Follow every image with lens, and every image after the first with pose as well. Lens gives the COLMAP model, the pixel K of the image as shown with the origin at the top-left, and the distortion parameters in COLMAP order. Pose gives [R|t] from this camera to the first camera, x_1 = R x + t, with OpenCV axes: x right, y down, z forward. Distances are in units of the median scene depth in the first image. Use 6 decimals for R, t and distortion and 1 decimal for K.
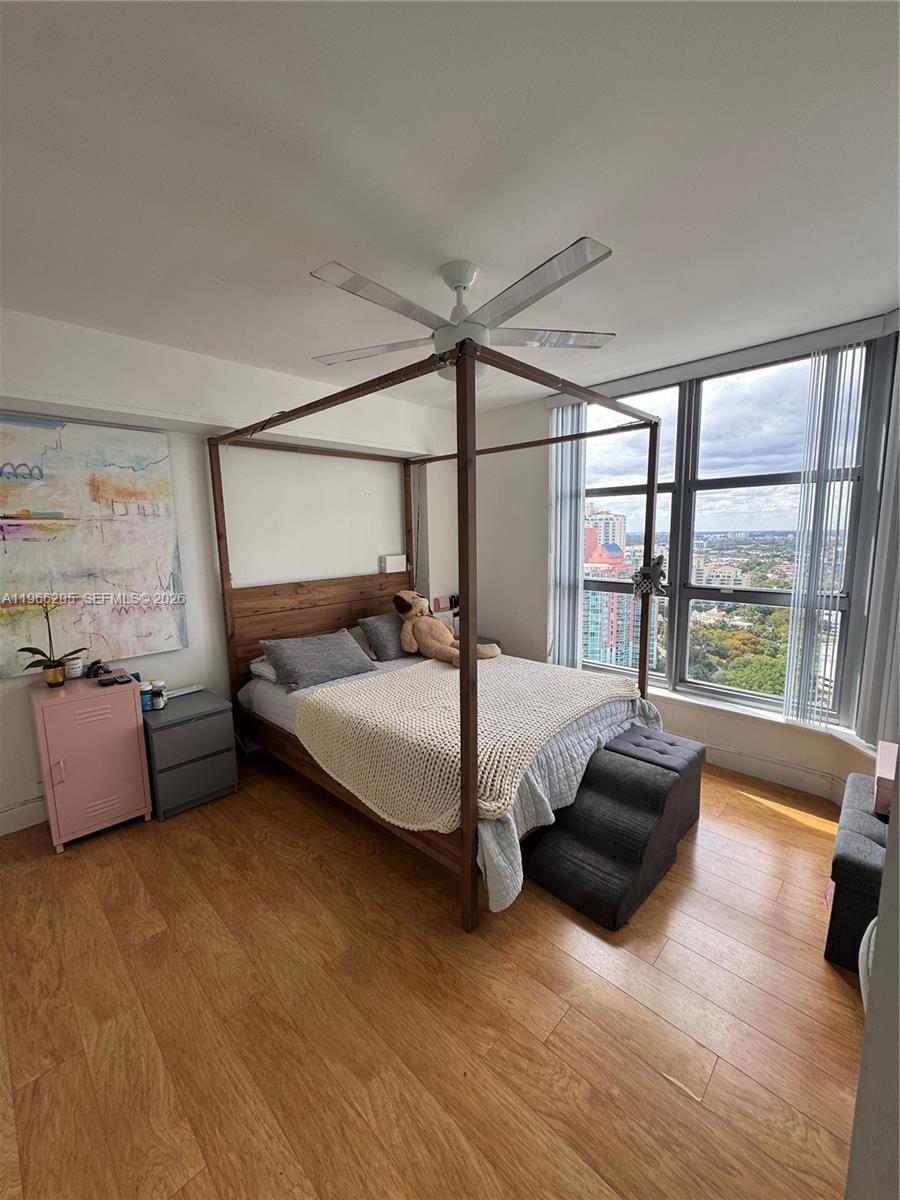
lens RADIAL K [[478.0, 0, 445.8], [0, 478.0, 601.7], [0, 0, 1]] dist [-0.005683, 0.000975]
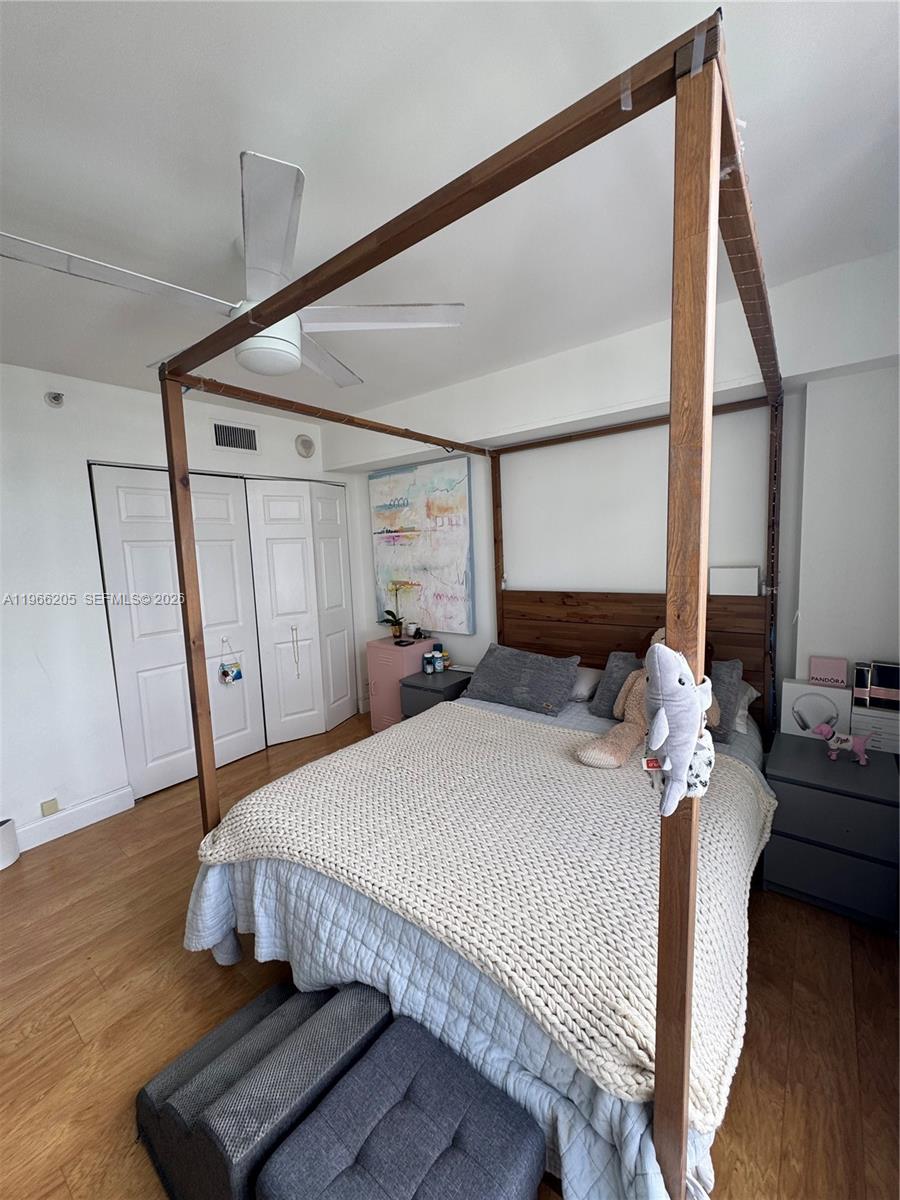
lens RADIAL K [[478.0, 0, 449.9], [0, 478.0, 603.3], [0, 0, 1]] dist [-0.005683, 0.000975]
pose [[0.113998, 0.139396, -0.983653, 0.668341], [-0.100432, 0.986652, 0.128182, -0.139843], [0.988392, 0.084178, 0.126476, 0.857932]]
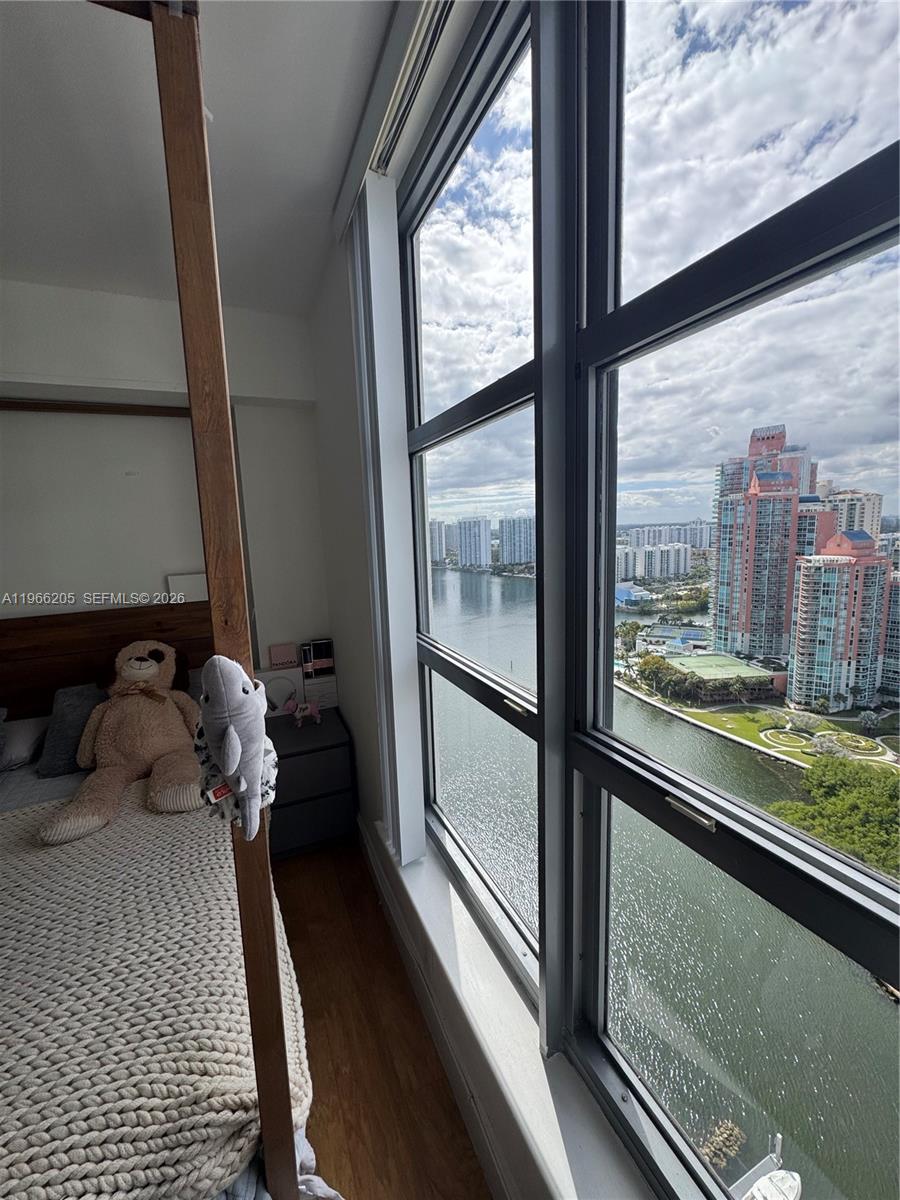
lens RADIAL K [[478.0, 0, 451.4], [0, 478.0, 600.8], [0, 0, 1]] dist [-0.005683, 0.000975]
pose [[0.931032, 0.039267, -0.362818, 0.622846], [-0.032468, 0.999165, 0.024820, -0.132928], [0.363489, -0.011329, 0.931529, 0.836211]]
